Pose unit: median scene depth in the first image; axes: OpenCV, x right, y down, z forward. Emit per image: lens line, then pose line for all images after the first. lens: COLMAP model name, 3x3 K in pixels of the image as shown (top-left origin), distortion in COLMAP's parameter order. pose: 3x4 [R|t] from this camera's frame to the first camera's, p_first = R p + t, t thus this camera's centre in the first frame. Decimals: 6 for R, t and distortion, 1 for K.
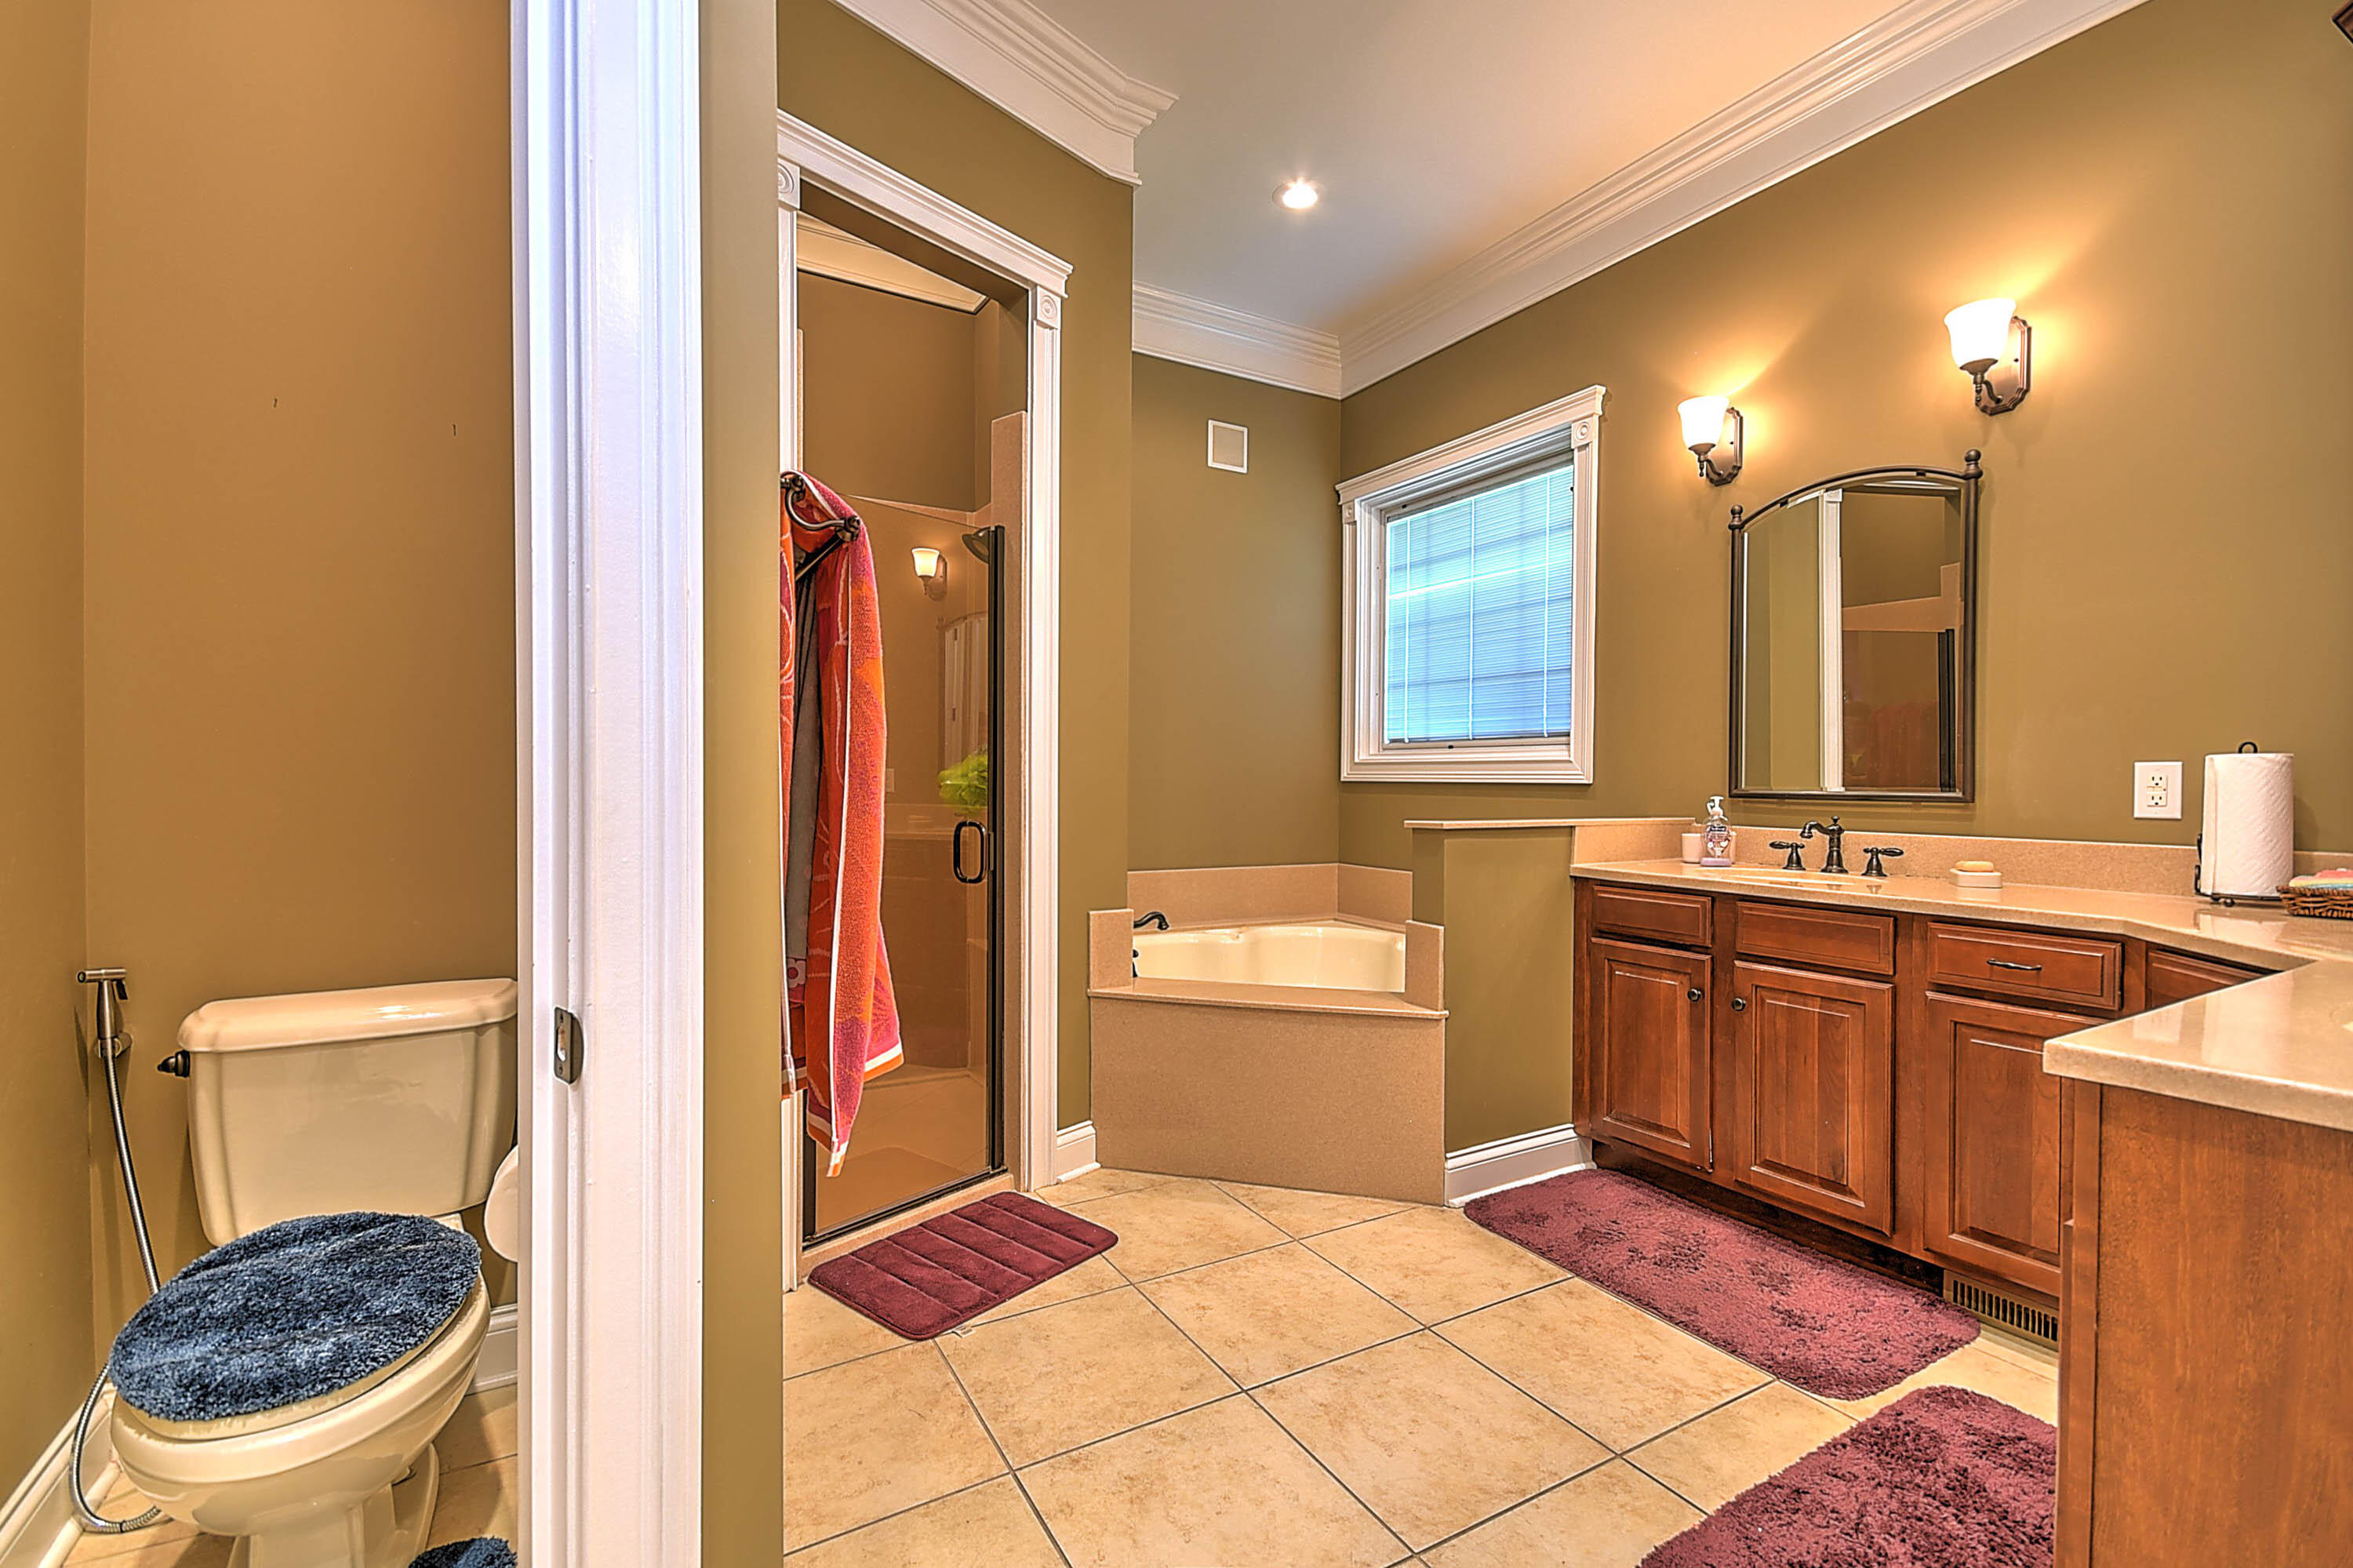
lens RADIAL K [[1024.0, 0, 1175.0], [0, 1024.0, 800.9], [0, 0, 1]] dist [0.018434, -0.008407]
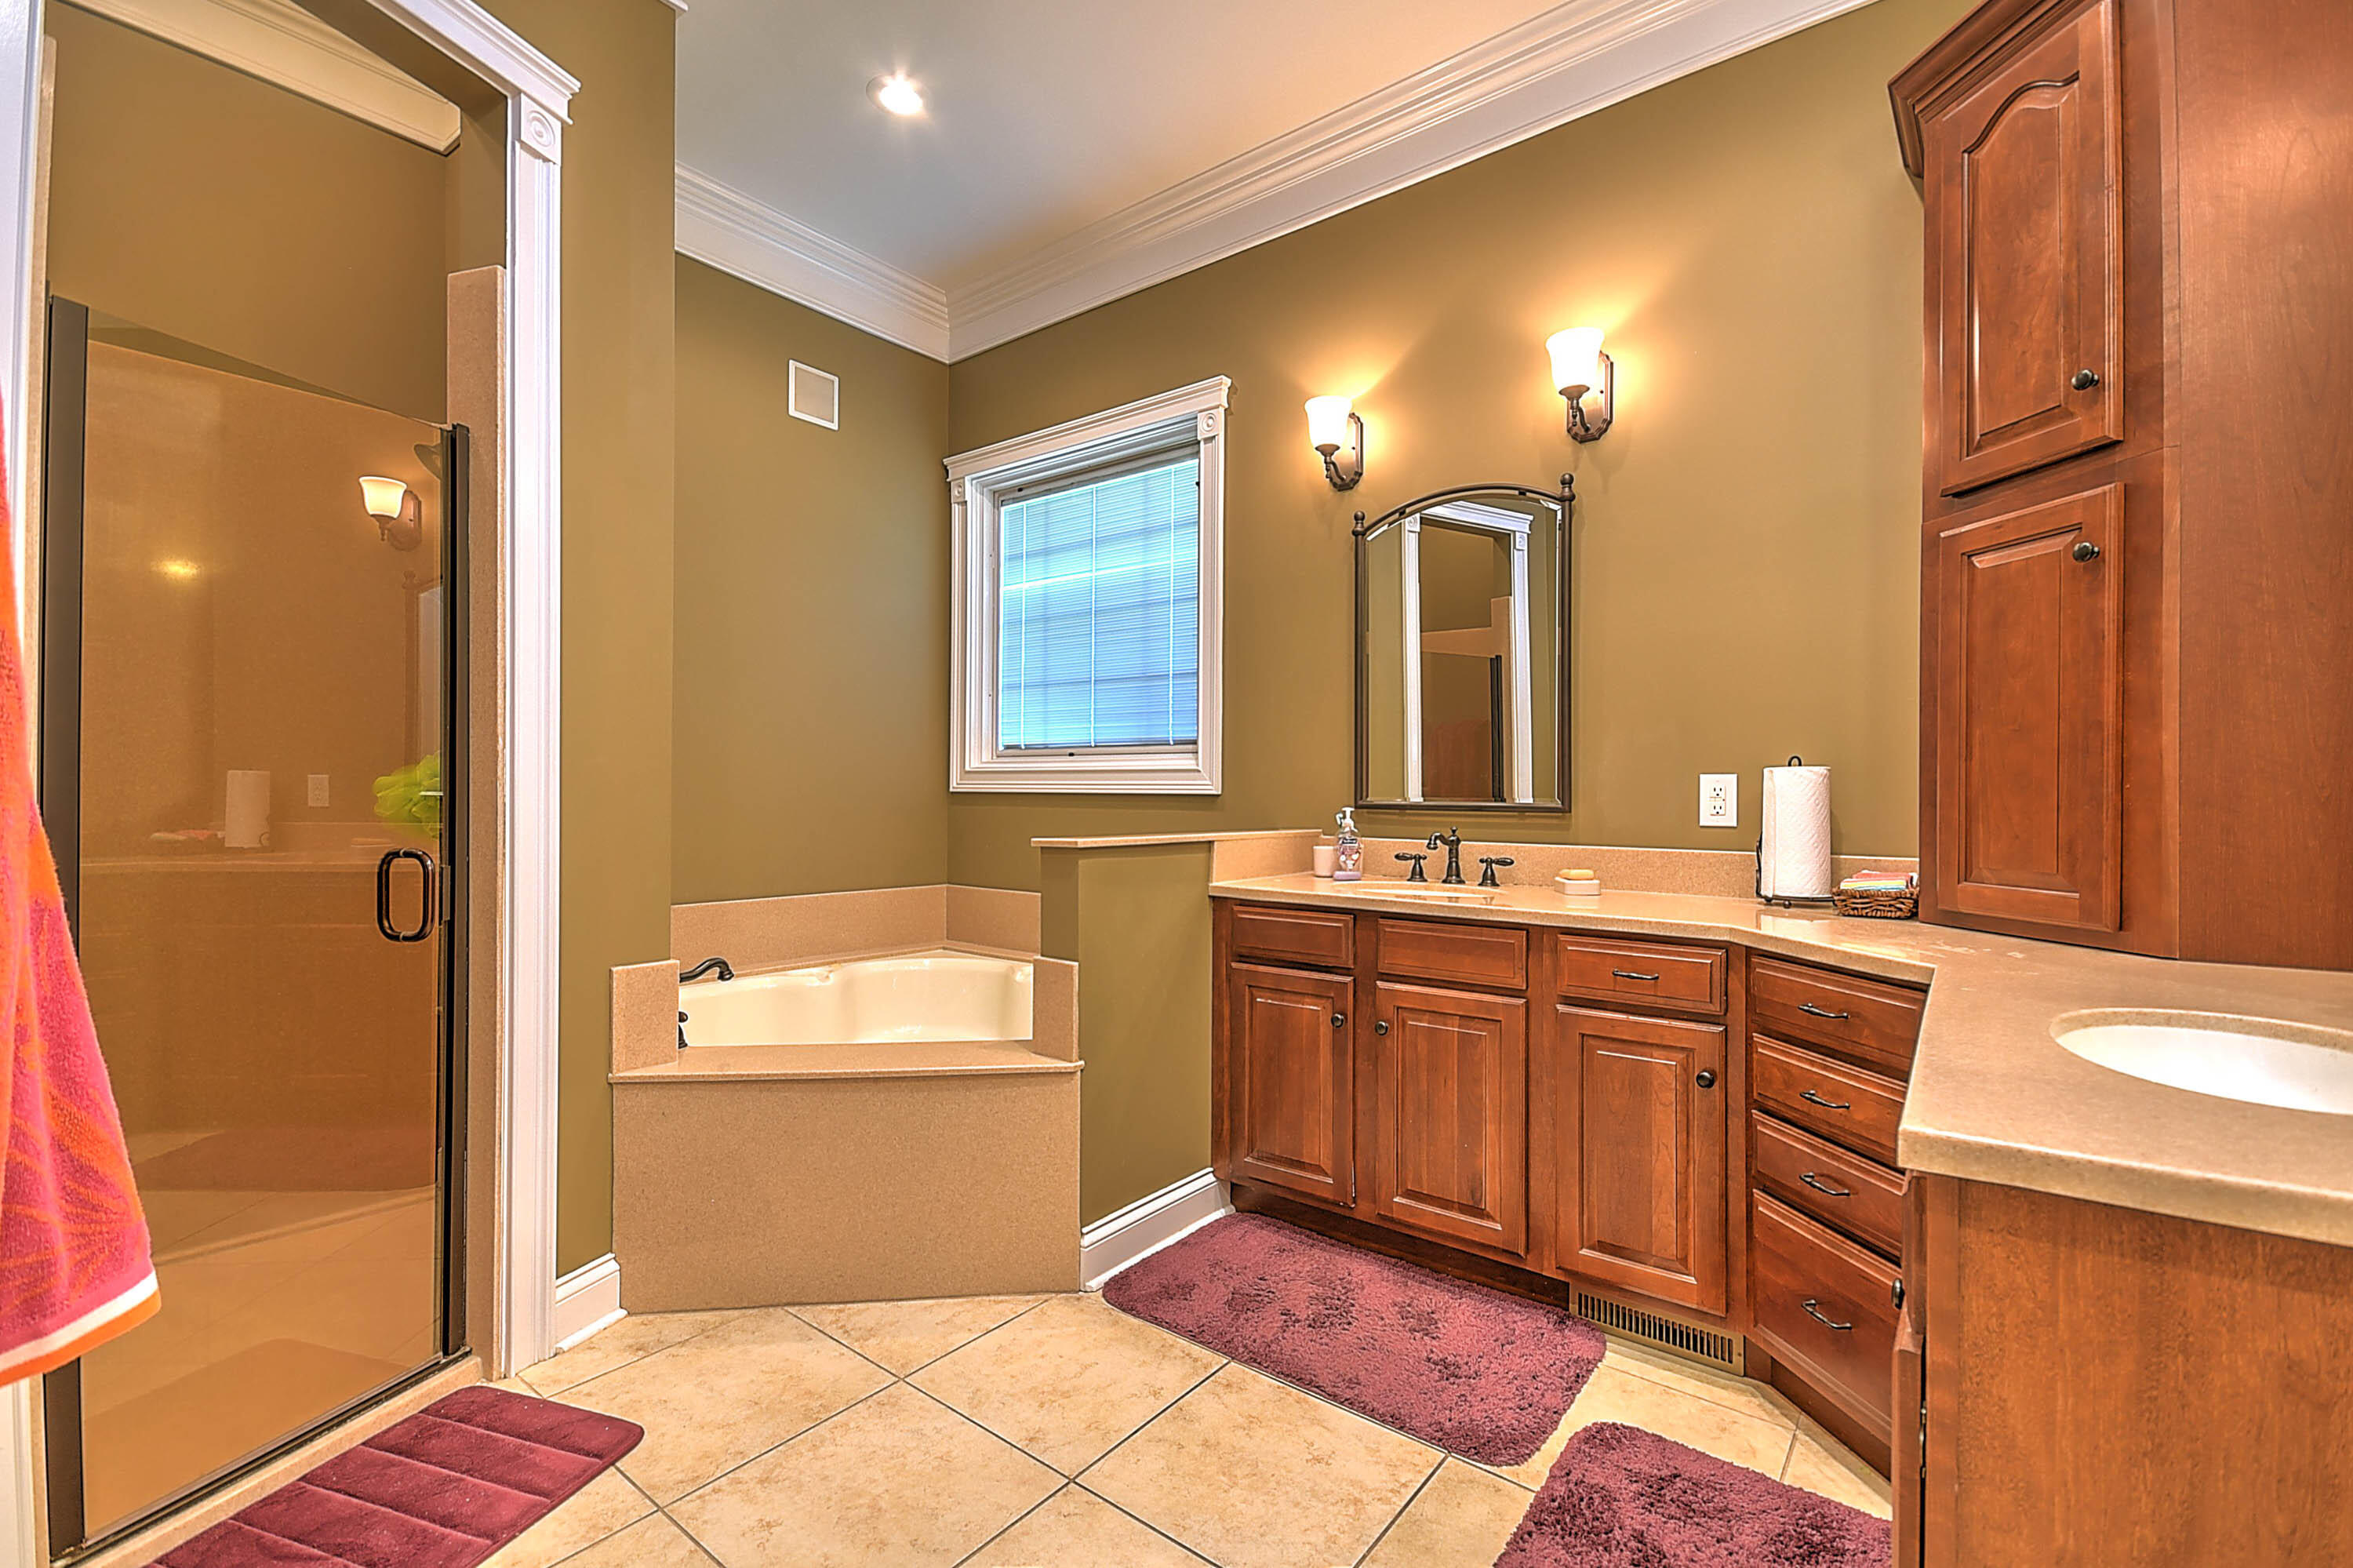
lens RADIAL K [[1024.0, 0, 1175.7], [0, 1024.0, 794.7], [0, 0, 1]] dist [0.018434, -0.008407]
pose [[0.927156, -0.000337, 0.374676, 0.017606], [0.006574, 0.999860, -0.015369, -0.003049], [-0.374618, 0.016712, 0.927029, 0.179396]]
